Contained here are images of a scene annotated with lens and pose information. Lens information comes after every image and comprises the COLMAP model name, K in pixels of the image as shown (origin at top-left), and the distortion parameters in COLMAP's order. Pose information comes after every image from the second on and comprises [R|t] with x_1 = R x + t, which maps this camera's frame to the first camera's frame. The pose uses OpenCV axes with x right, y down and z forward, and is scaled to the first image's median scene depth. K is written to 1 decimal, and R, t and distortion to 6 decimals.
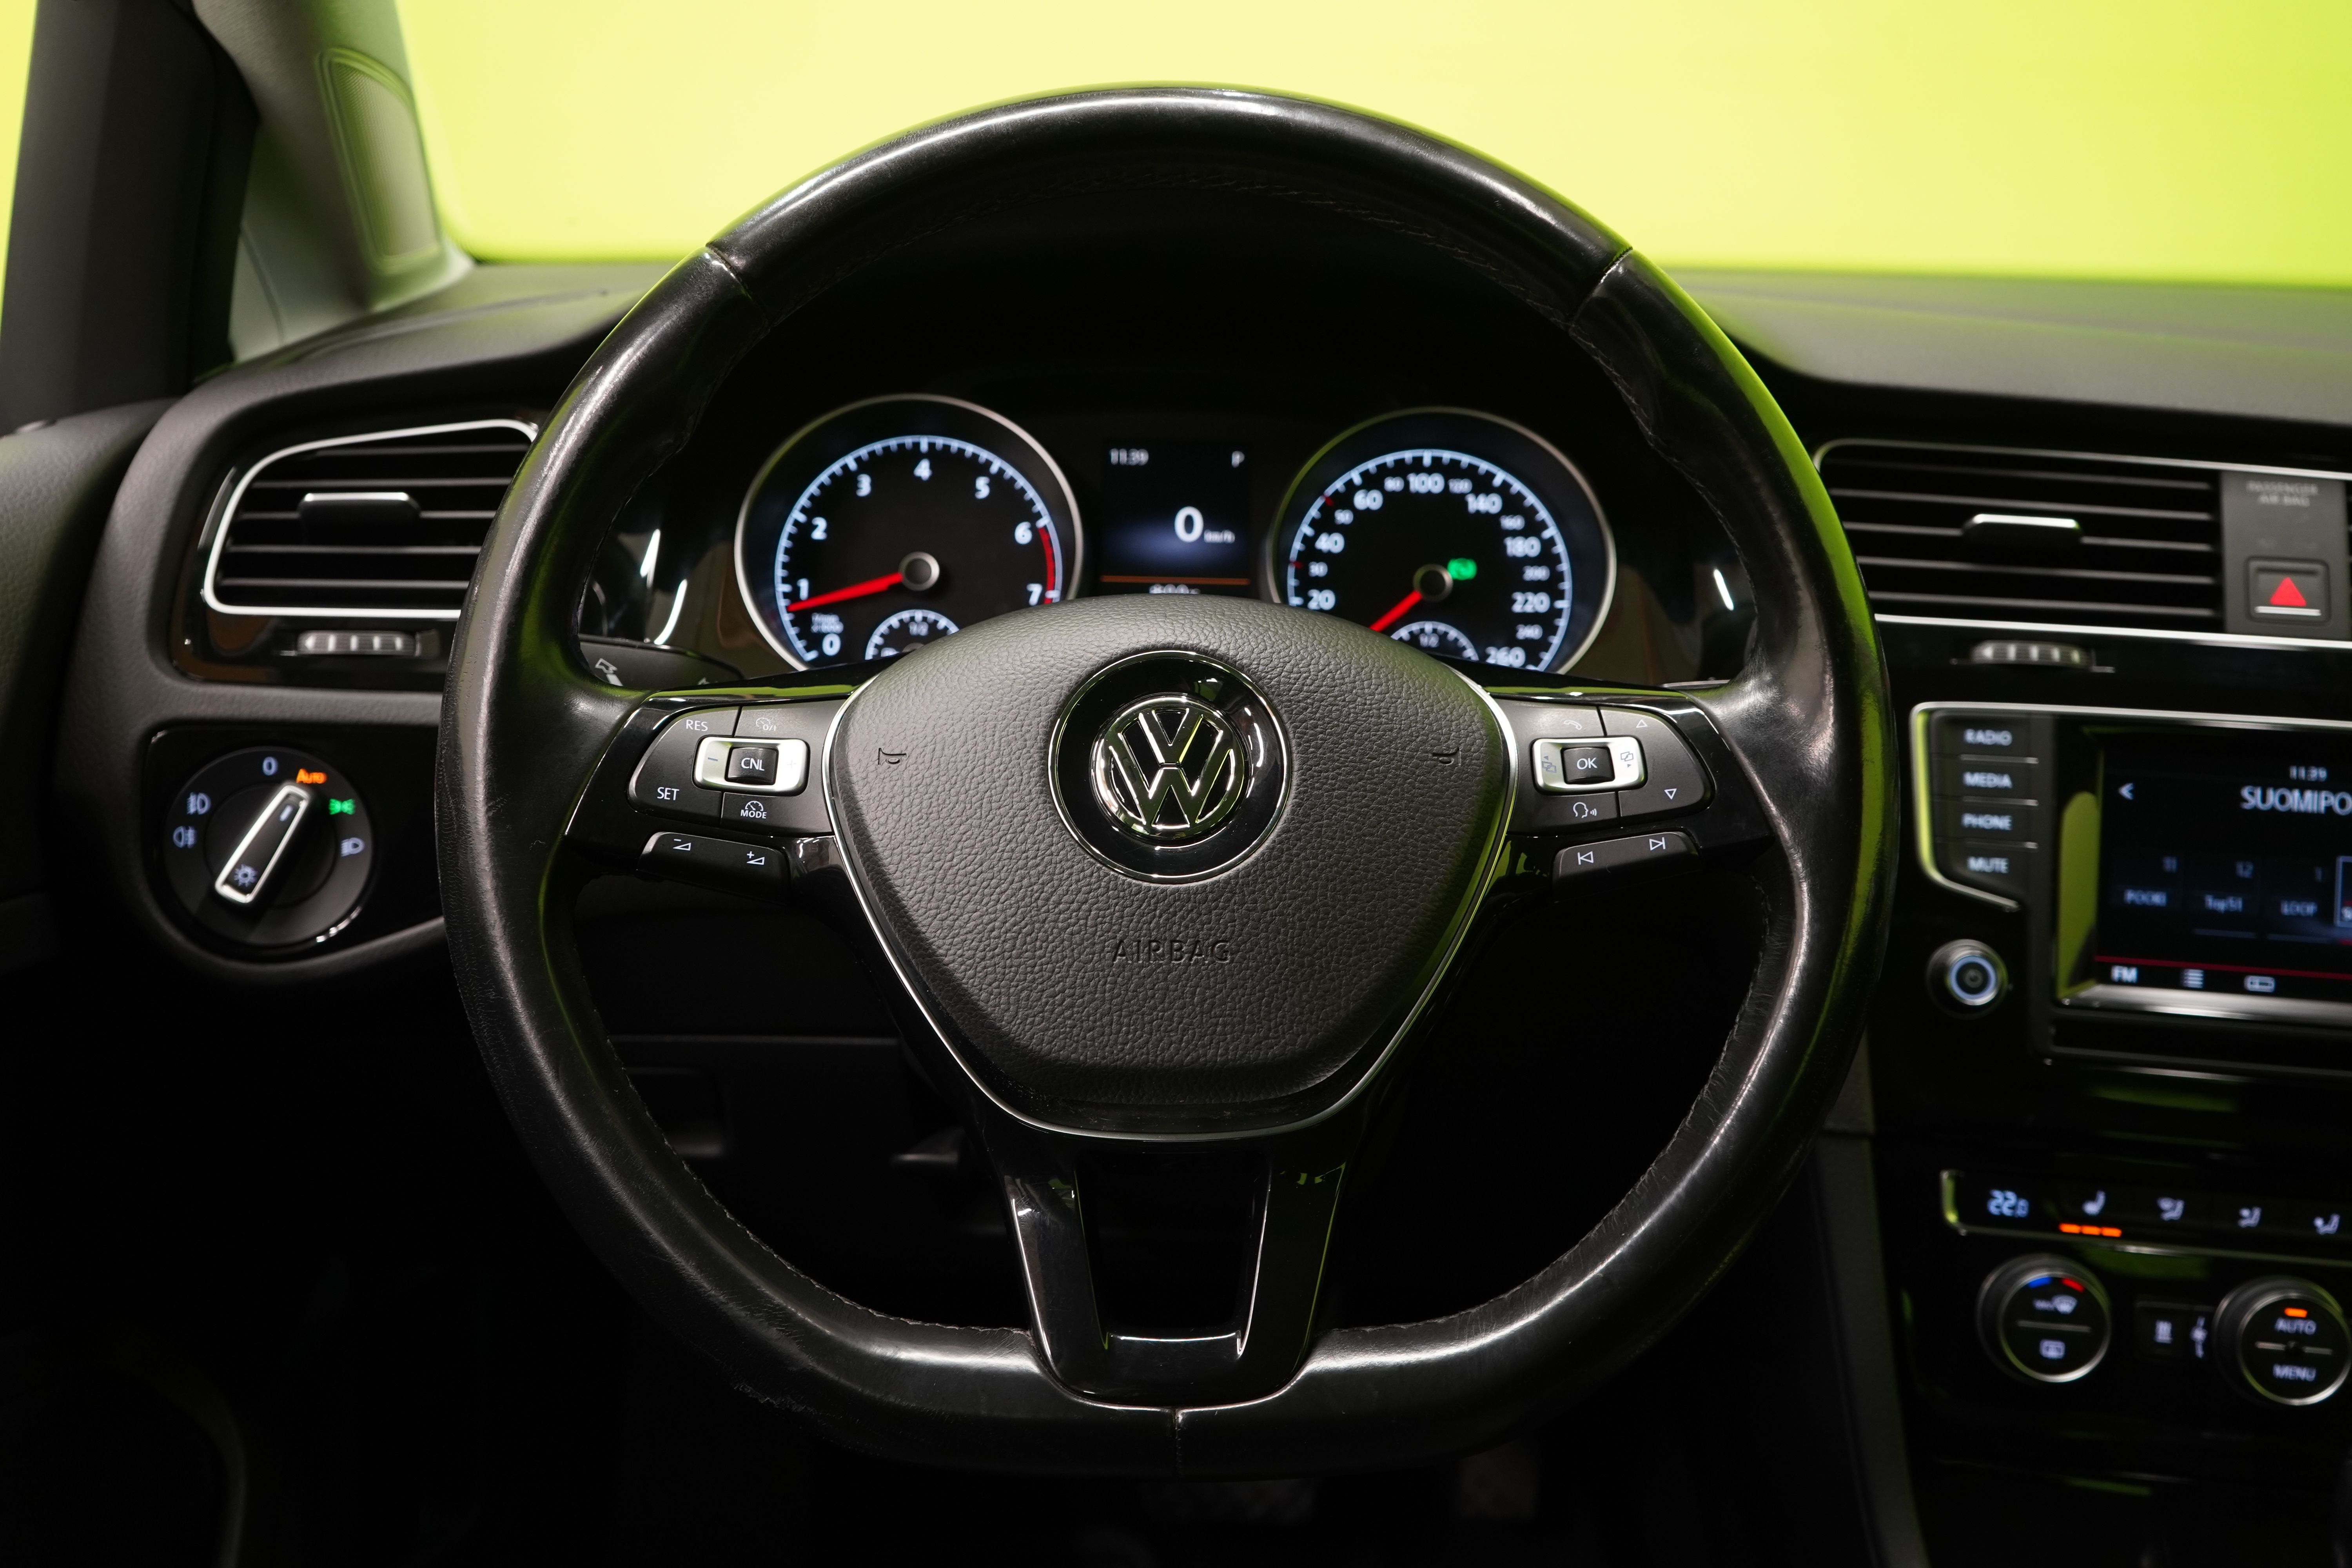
lens RADIAL K [[2387.2, 0, 1193.5], [0, 2387.2, 771.5], [0, 0, 1]] dist [0.004420, 0.000000]
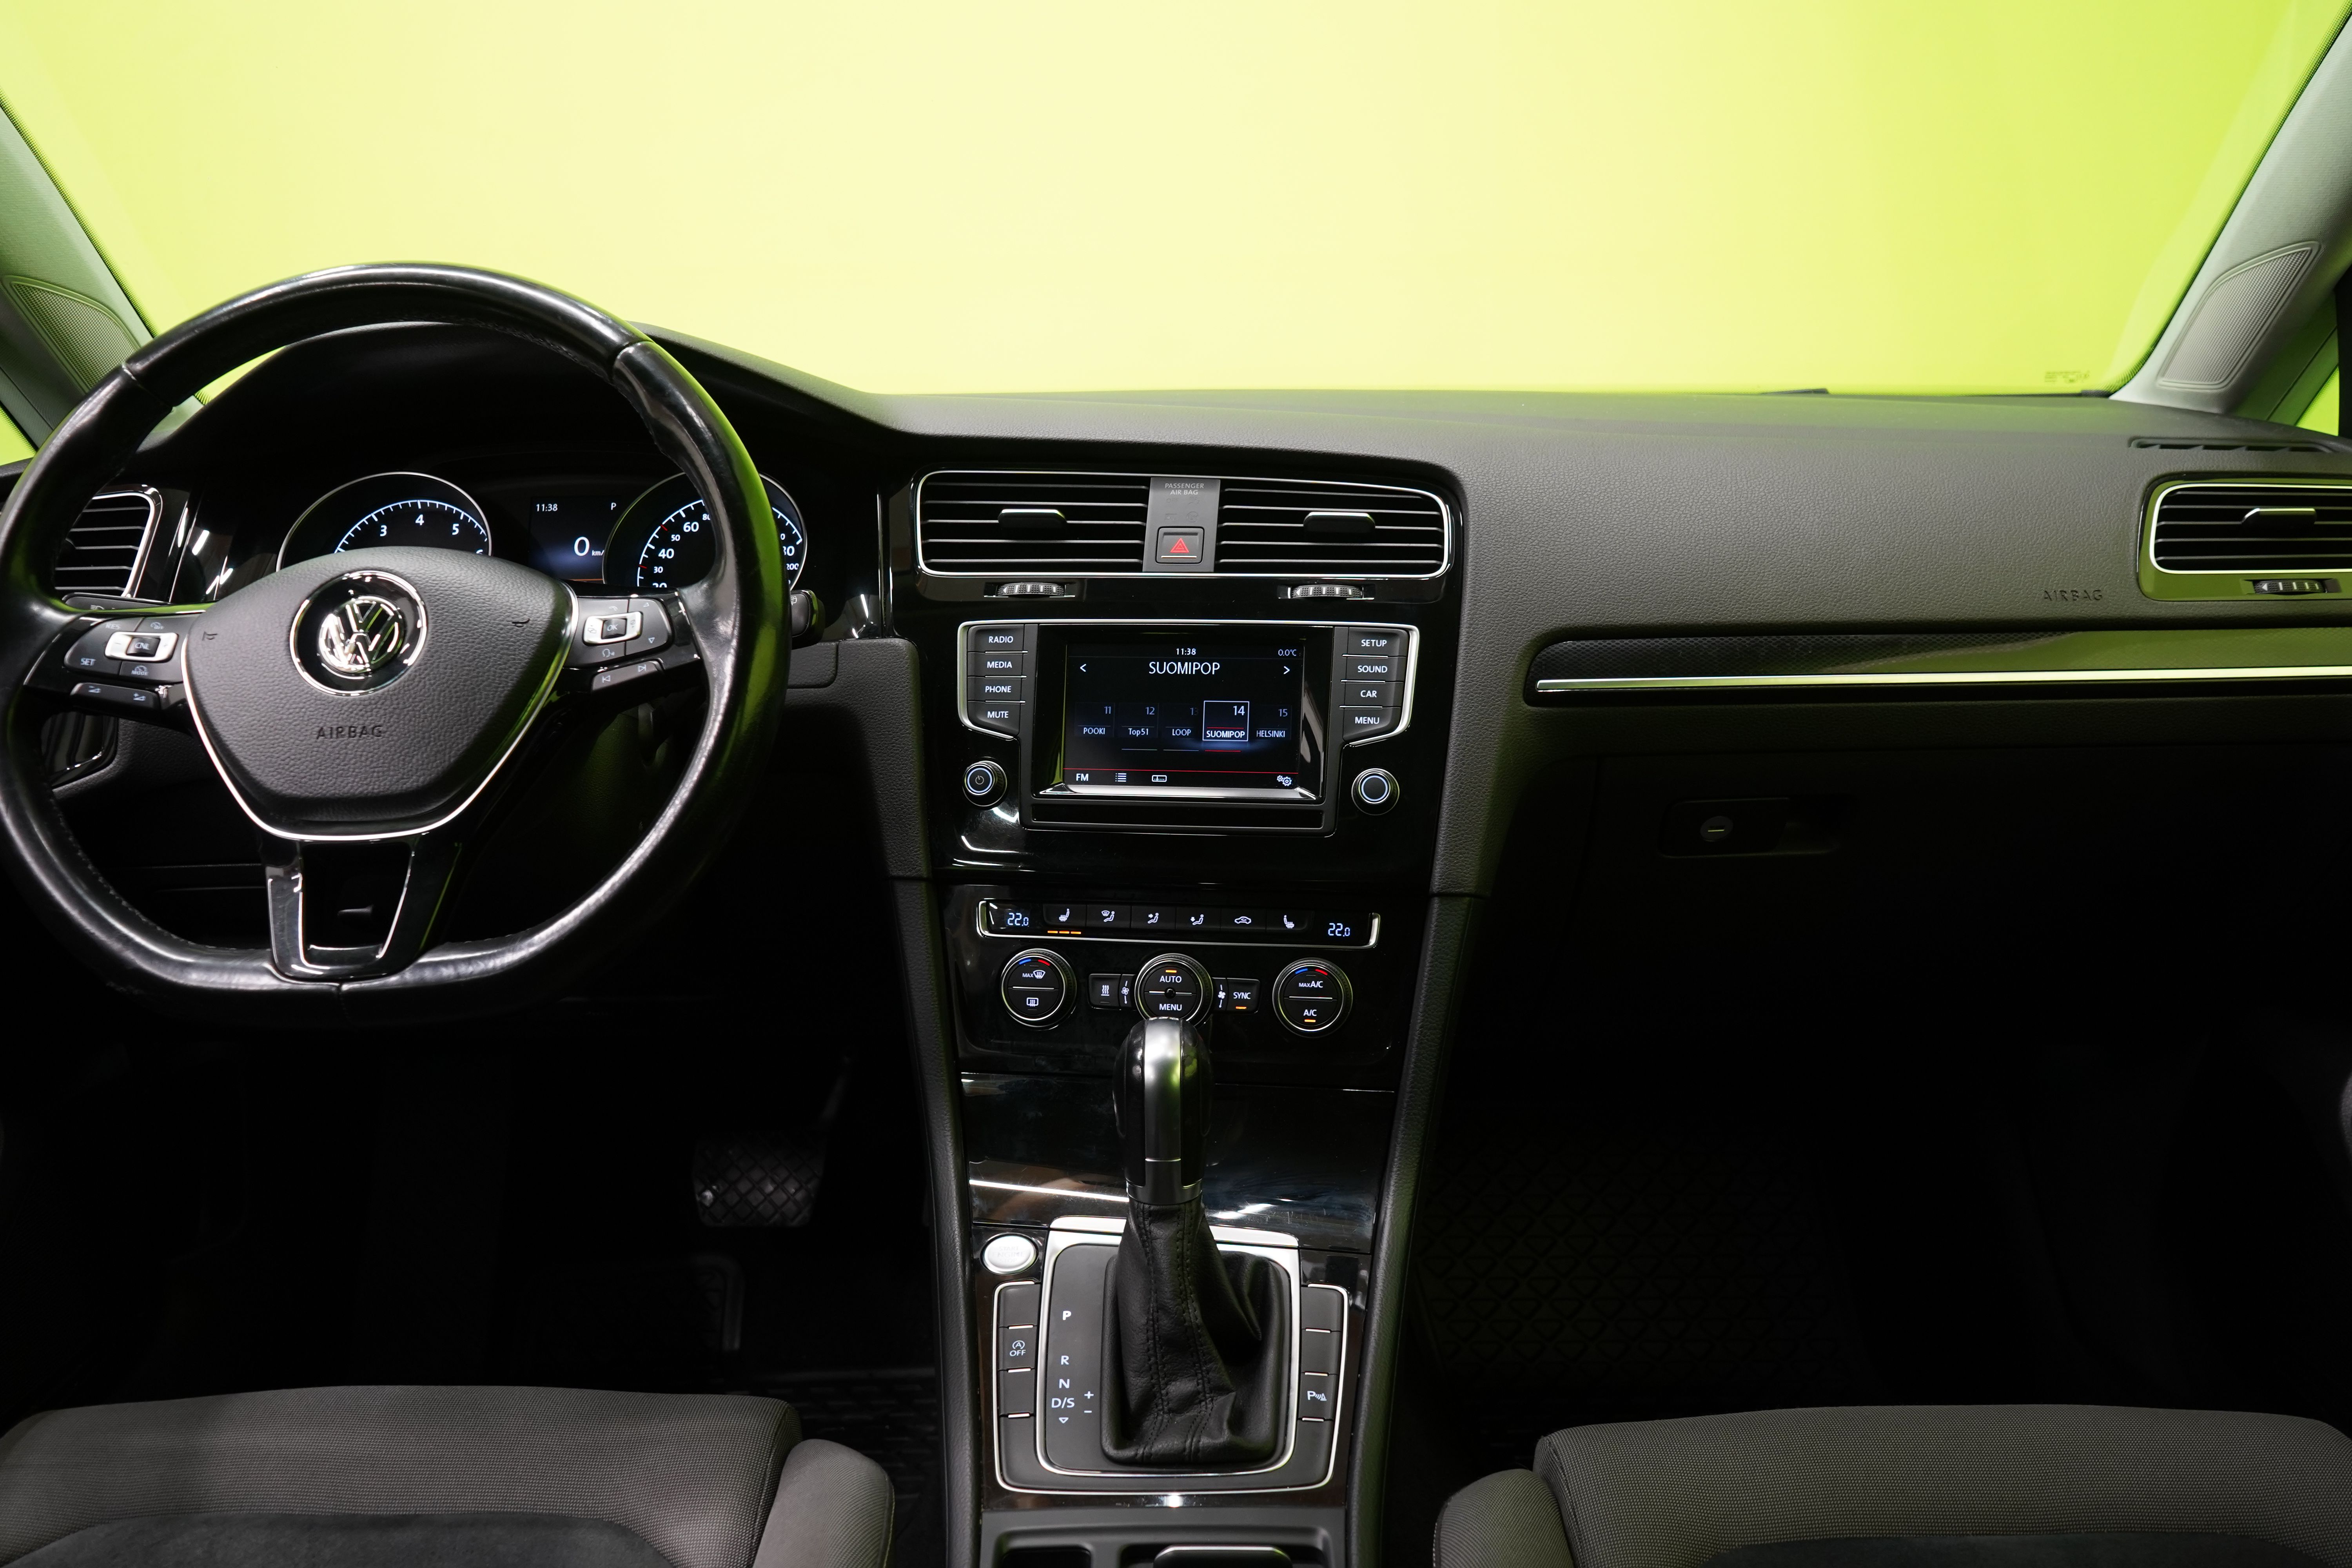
lens RADIAL K [[1838.8, 0, 1179.7], [0, 1838.8, 764.8], [0, 0, 1]] dist [-0.019765, -0.002838]
pose [[0.999168, -0.039454, -0.010281, 0.418662], [0.038794, 0.997562, -0.058012, 0.135937], [0.012545, 0.057565, 0.998263, -0.241438]]
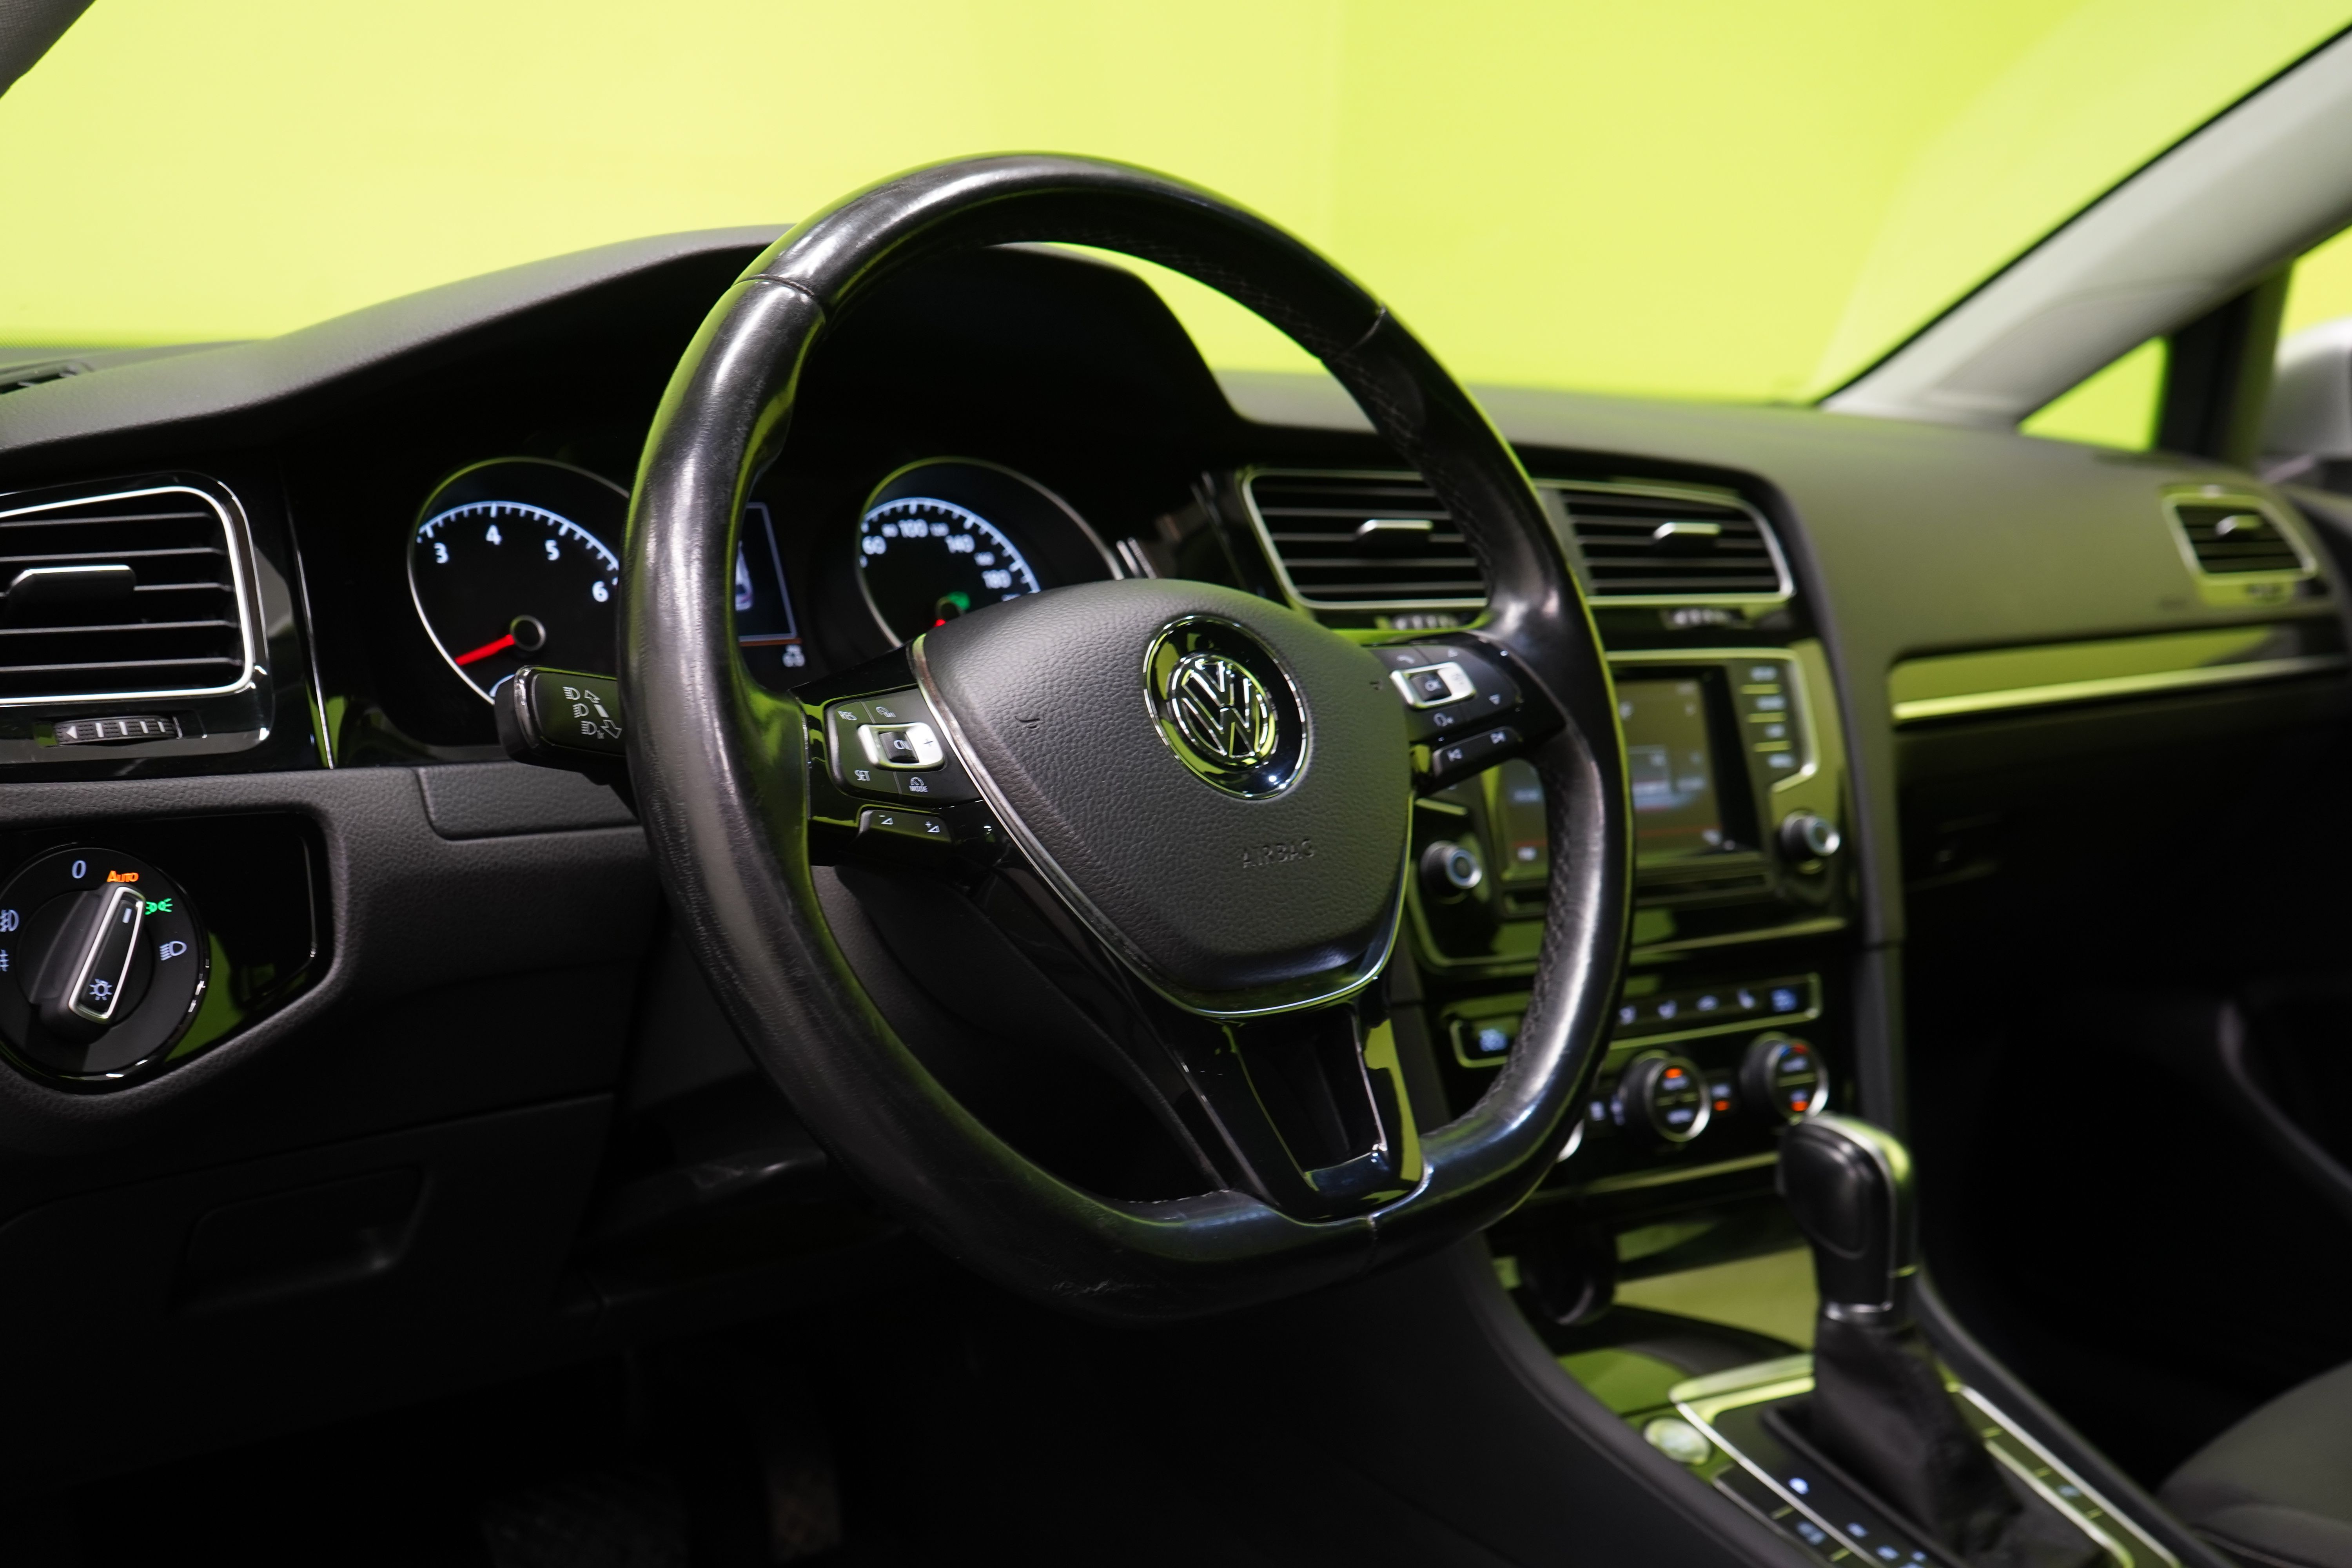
lens RADIAL K [[2505.4, 0, 1193.1], [0, 2505.4, 717.9], [0, 0, 1]] dist [-0.016706, 0.000000]
pose [[0.768207, -0.088364, 0.634074, -0.563140], [0.148891, 0.987931, -0.042711, 0.037201], [-0.622648, 0.127218, 0.772092, 0.023471]]
